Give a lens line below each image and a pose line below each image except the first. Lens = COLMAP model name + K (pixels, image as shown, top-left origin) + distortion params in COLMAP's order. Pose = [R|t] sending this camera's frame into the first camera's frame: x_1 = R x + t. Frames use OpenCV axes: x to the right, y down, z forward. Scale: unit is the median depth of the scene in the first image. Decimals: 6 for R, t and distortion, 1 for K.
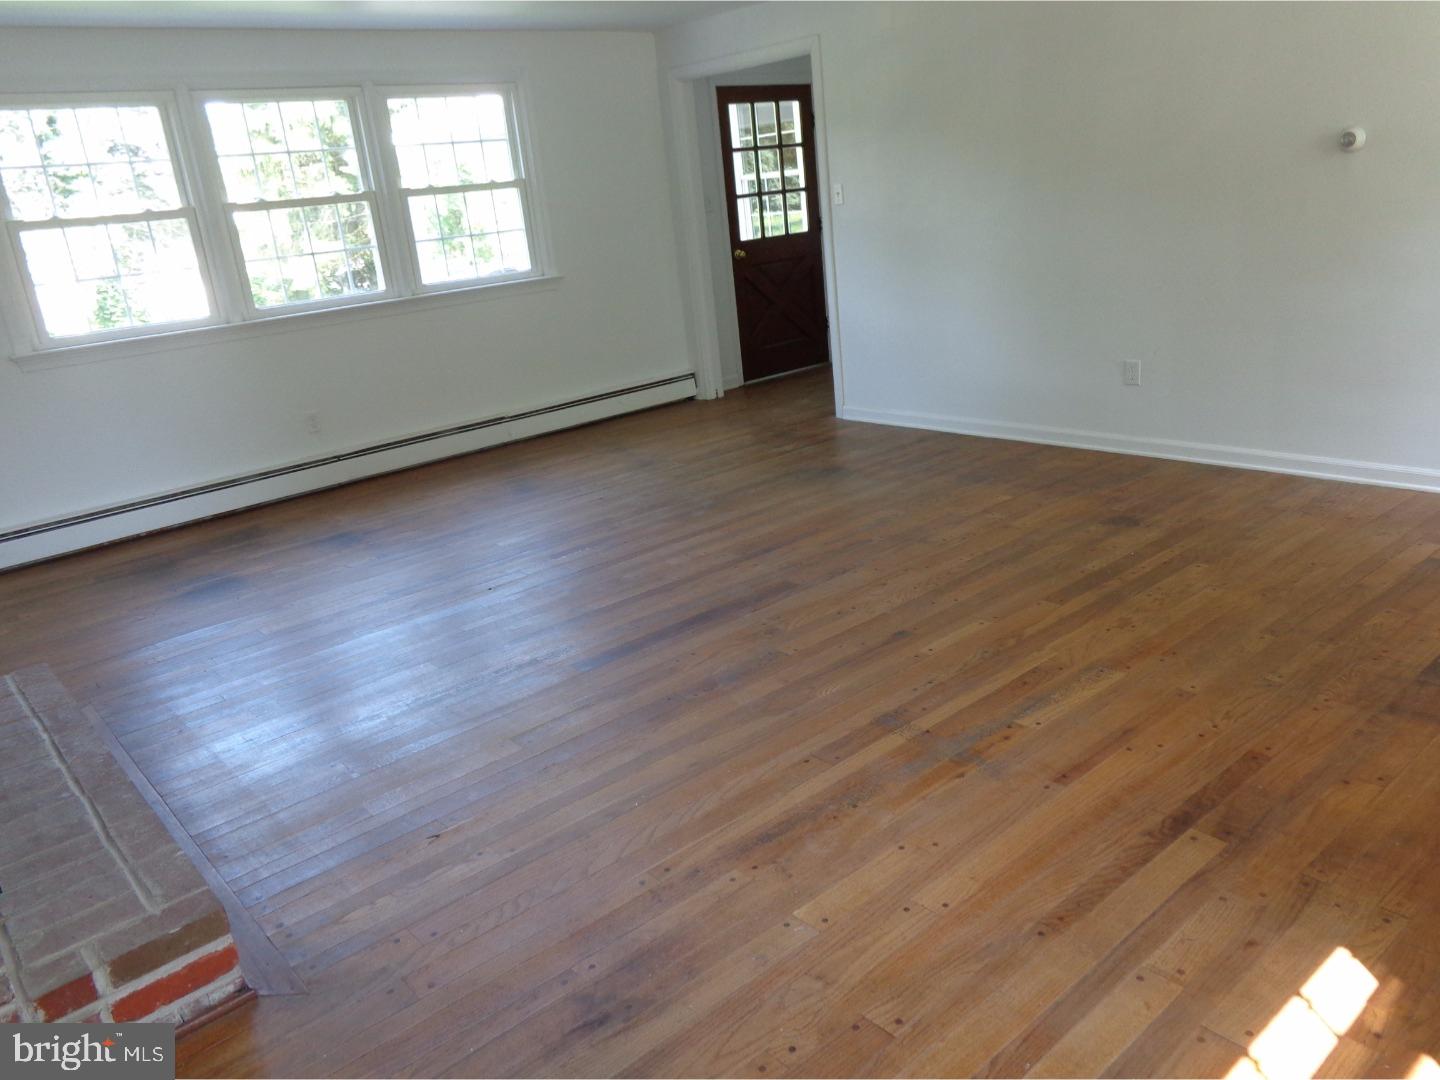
lens RADIAL K [[1085.0, 0, 721.8], [0, 1085.0, 542.3], [0, 0, 1]] dist [0.007411, 0.006139]
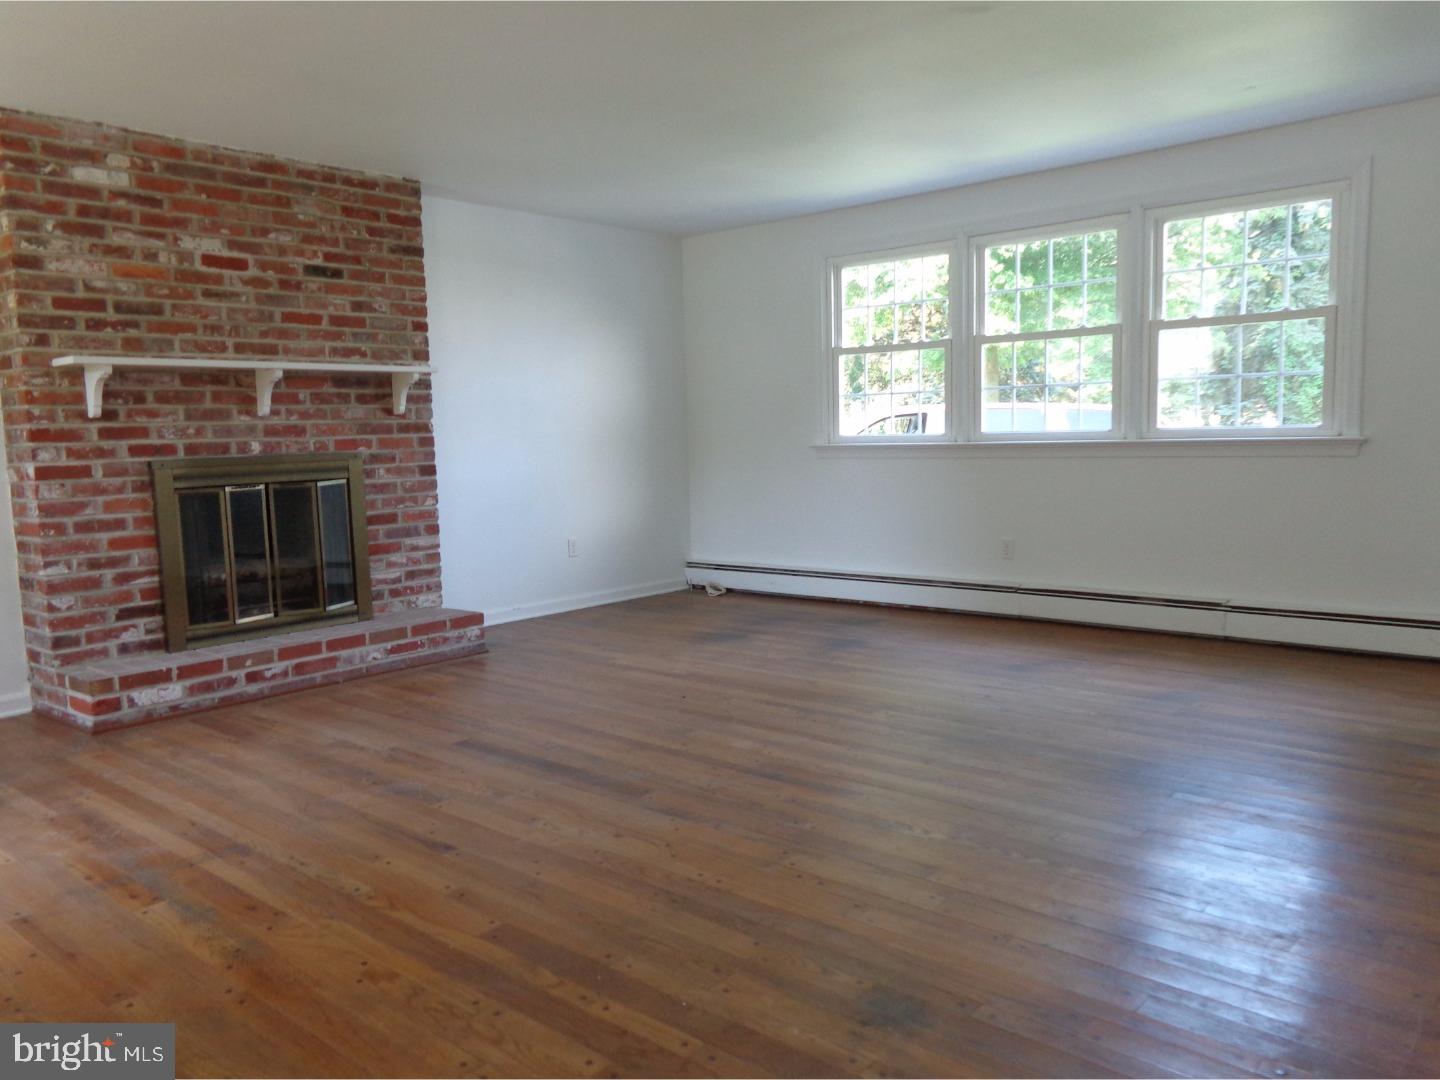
lens RADIAL K [[1085.0, 0, 724.9], [0, 1085.0, 540.2], [0, 0, 1]] dist [0.007411, 0.006139]
pose [[0.160002, 0.195288, -0.967606, 0.911196], [-0.294857, 0.944938, 0.141956, -0.305375], [0.942050, 0.262592, 0.208774, 0.908258]]
